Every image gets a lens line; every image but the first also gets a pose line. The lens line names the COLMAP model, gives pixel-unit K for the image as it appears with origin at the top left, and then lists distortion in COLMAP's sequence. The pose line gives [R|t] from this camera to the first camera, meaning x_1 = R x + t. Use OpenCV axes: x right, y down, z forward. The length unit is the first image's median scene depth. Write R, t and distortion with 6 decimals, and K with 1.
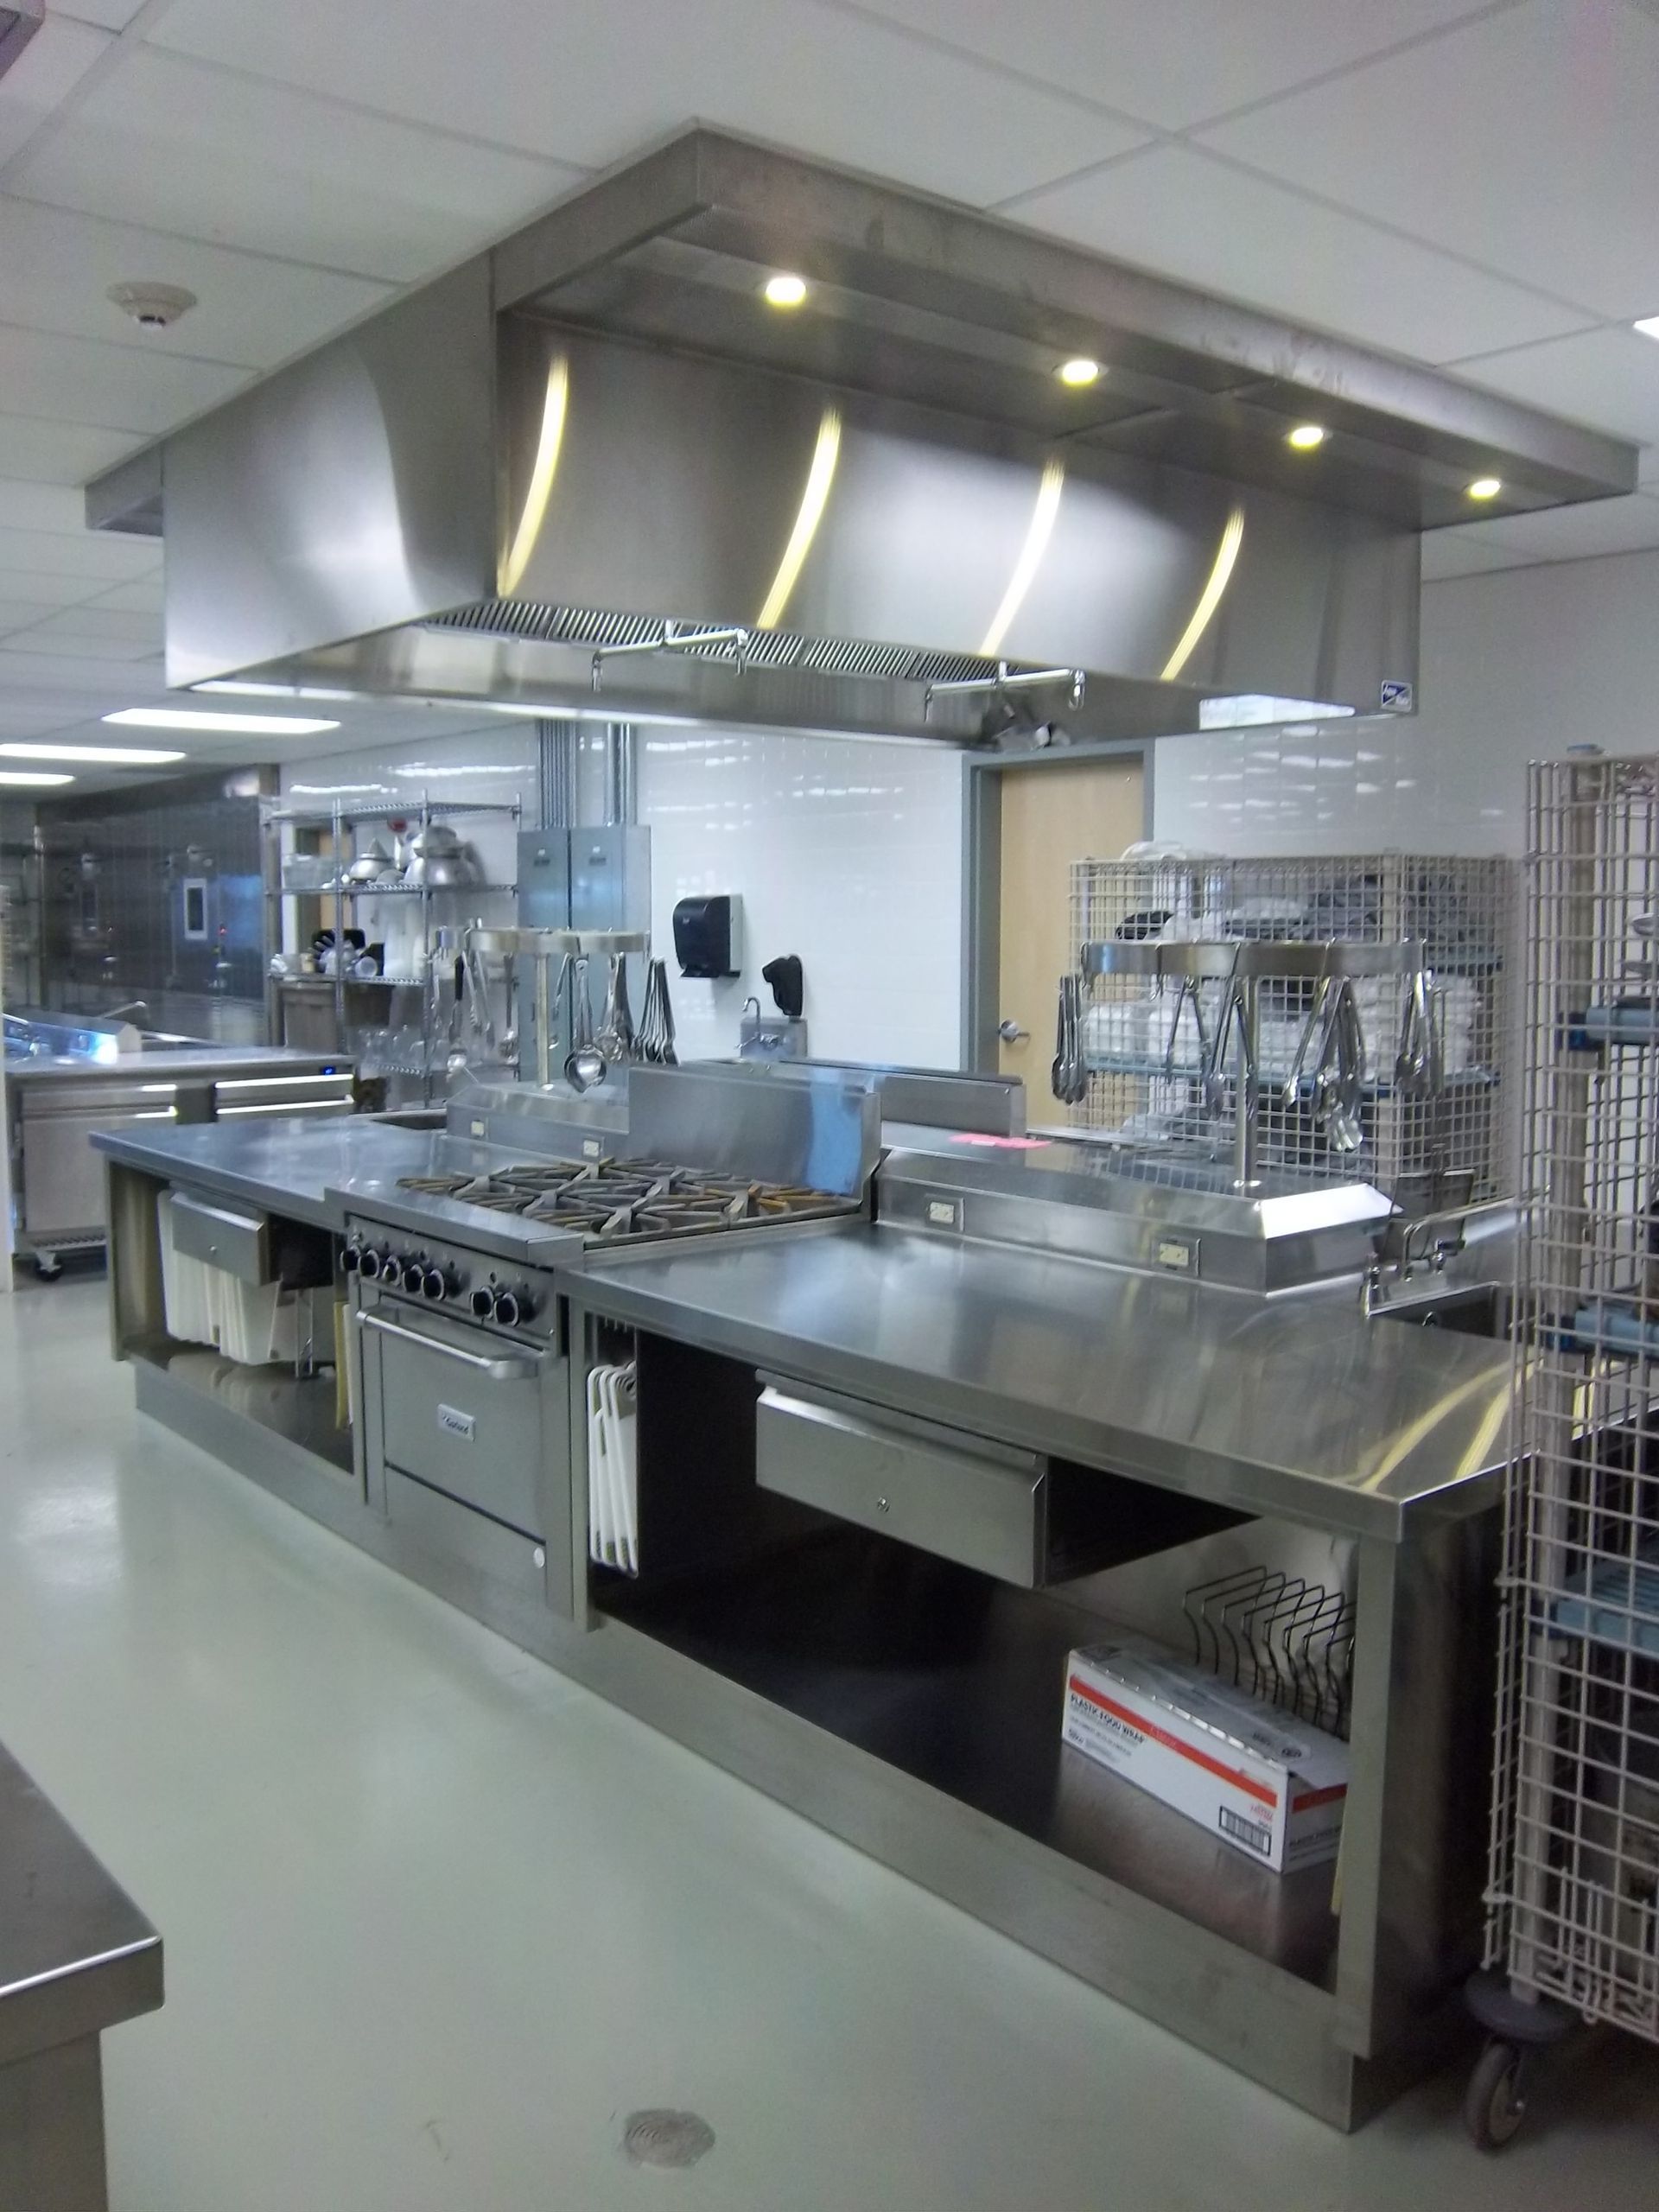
lens RADIAL K [[1845.9, 0, 821.3], [0, 1845.9, 1098.9], [0, 0, 1]] dist [-0.111119, 0.085260]
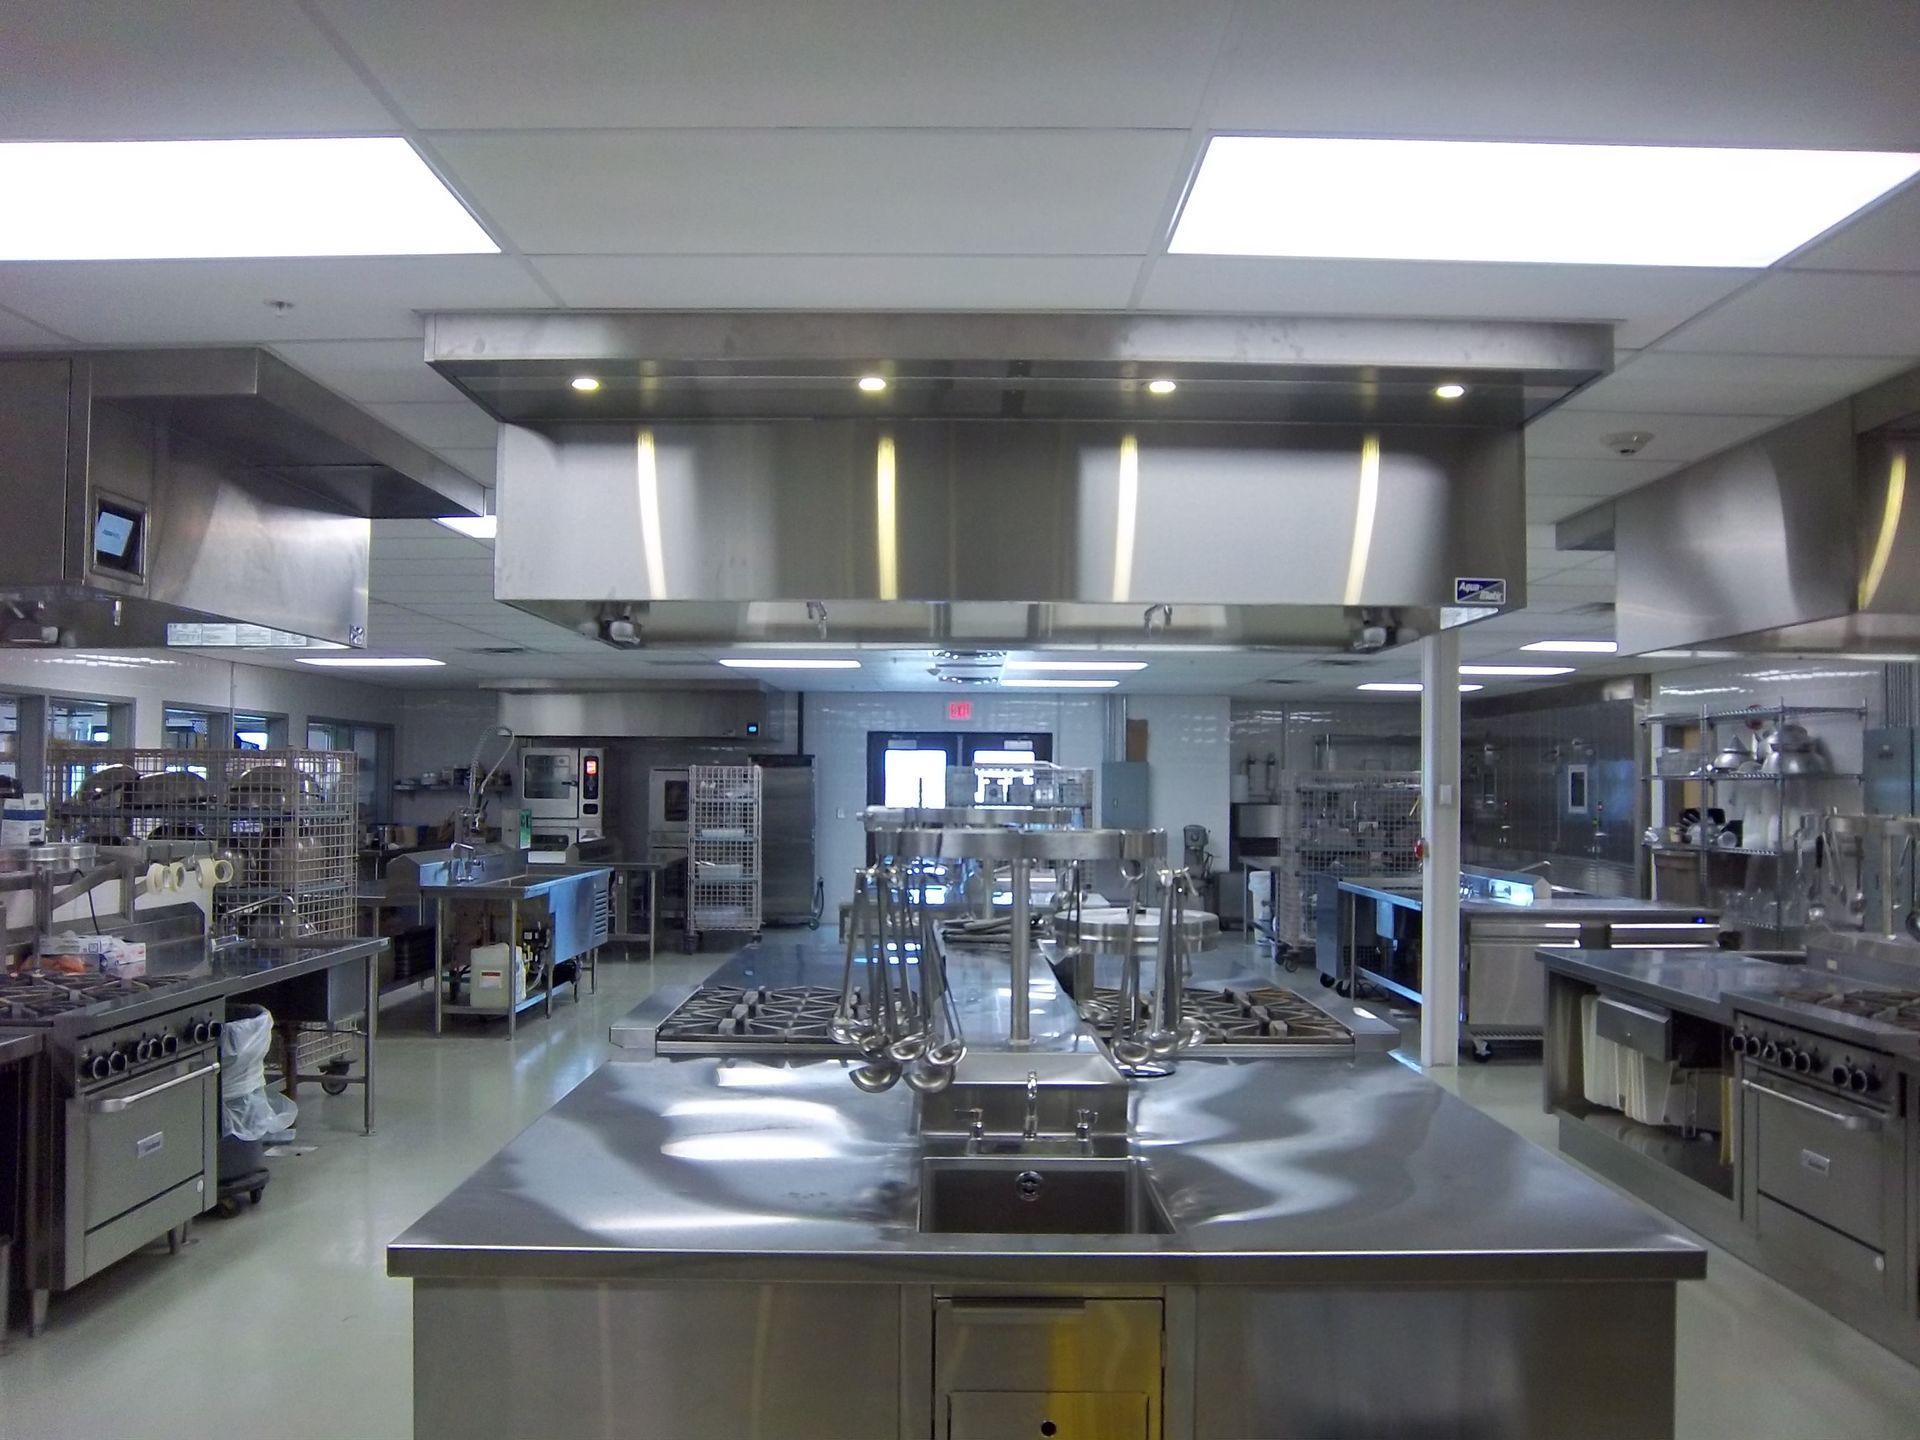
lens RADIAL K [[1602.2, 0, 956.3], [0, 1602.2, 724.7], [0, 0, 1]] dist [-0.111119, 0.085260]
pose [[0.773188, -0.016776, -0.633955, 0.028094], [-0.072008, 0.990863, -0.114044, 0.012566], [0.630075, 0.133827, 0.764915, -0.197288]]
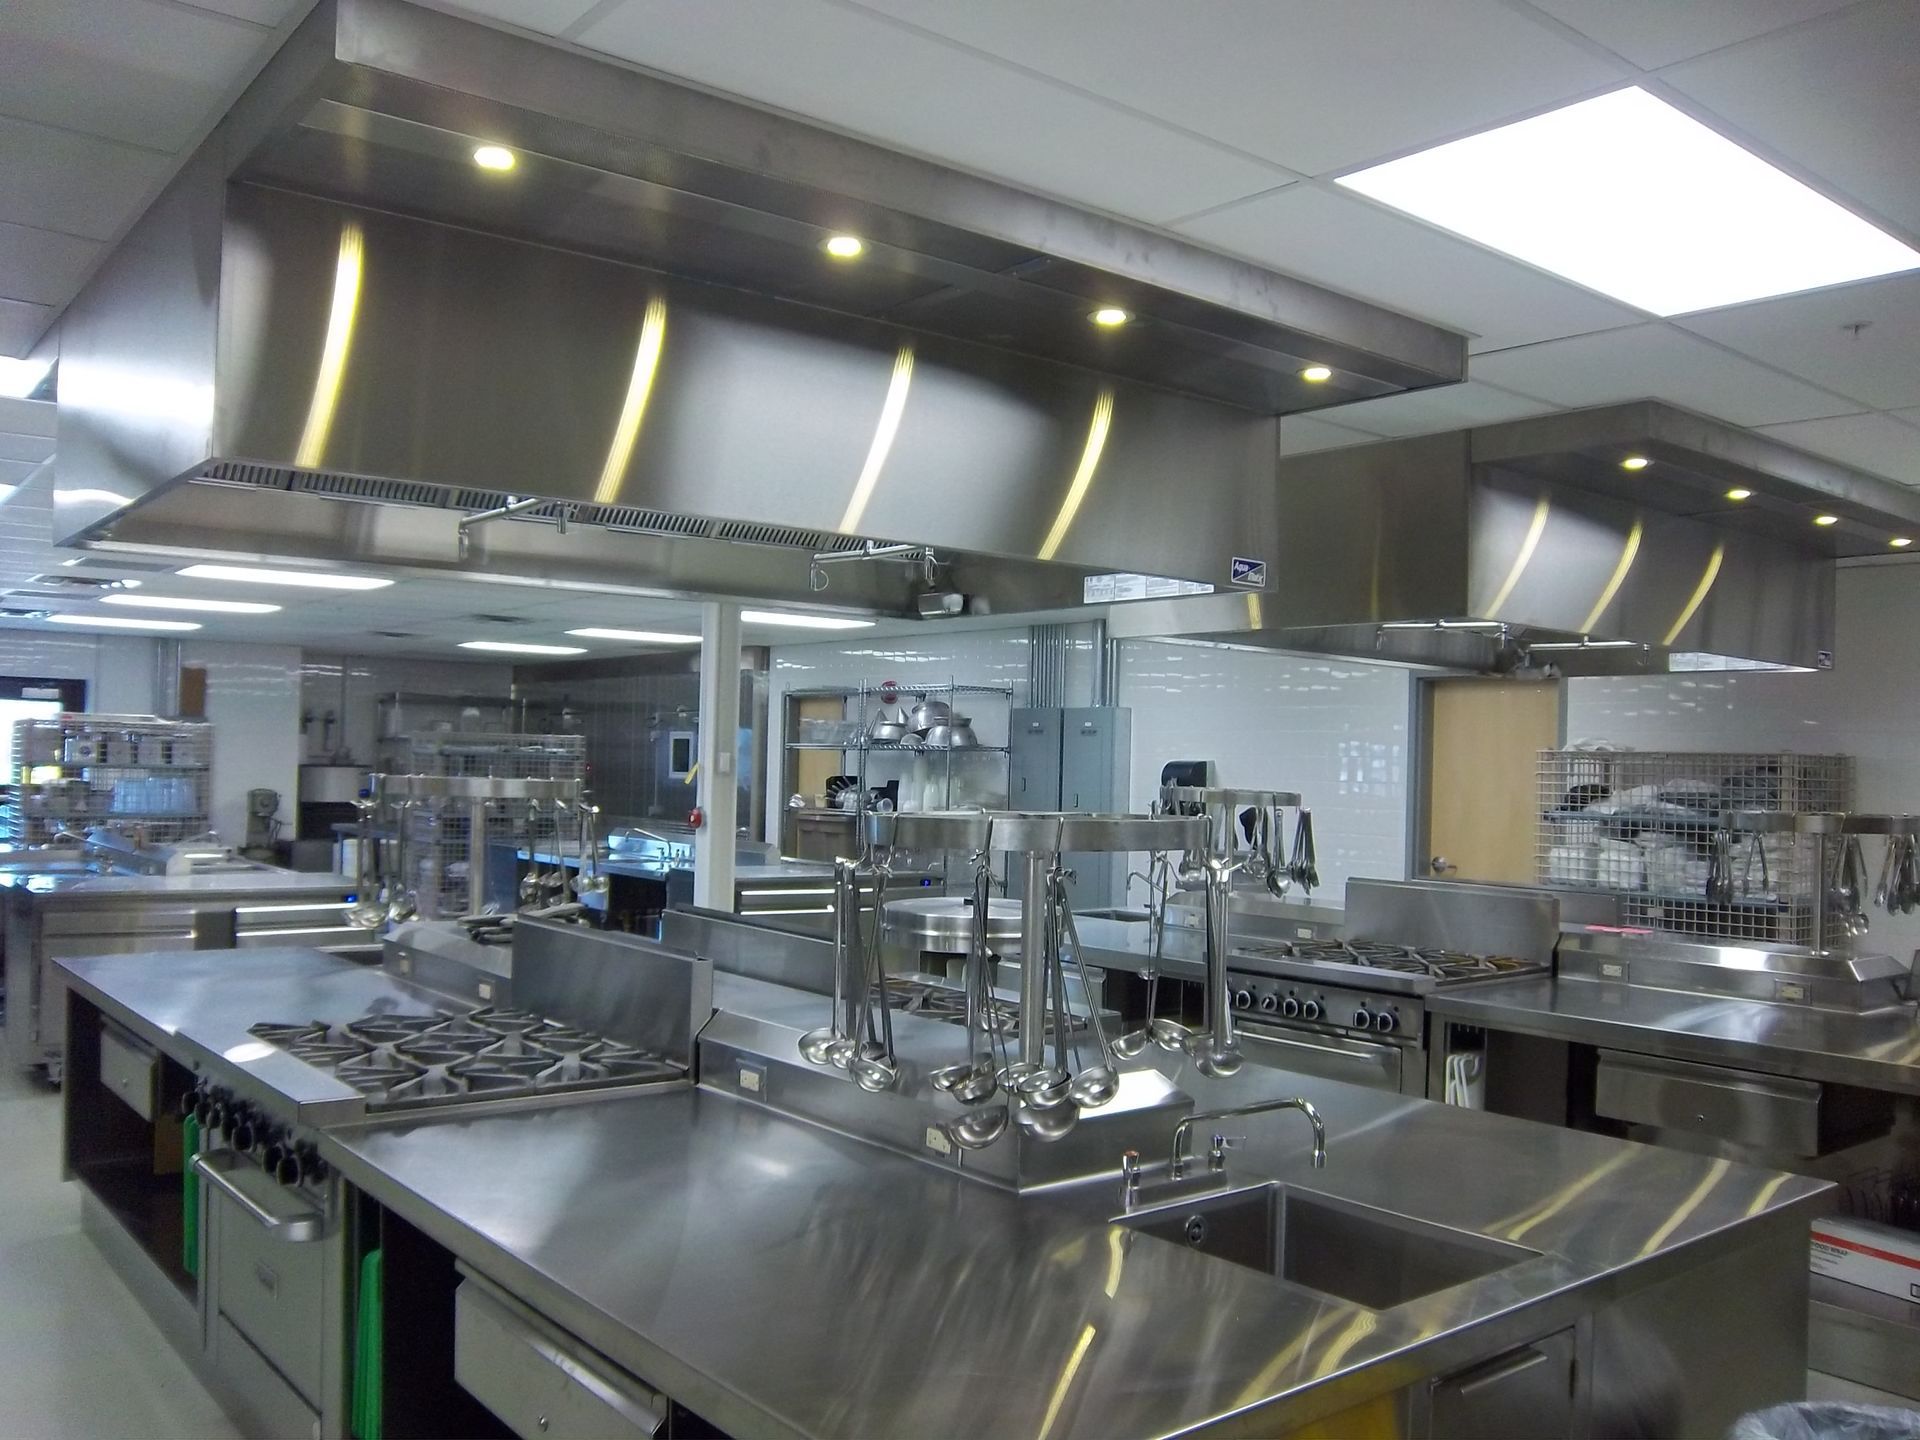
lens RADIAL K [[1602.2, 0, 956.3], [0, 1602.2, 724.7], [0, 0, 1]] dist [-0.111119, 0.085260]
pose [[0.999649, 0.021197, -0.015885, -0.248273], [-0.022985, 0.992206, -0.122471, 0.014994], [0.013165, 0.122793, 0.992345, -0.218169]]
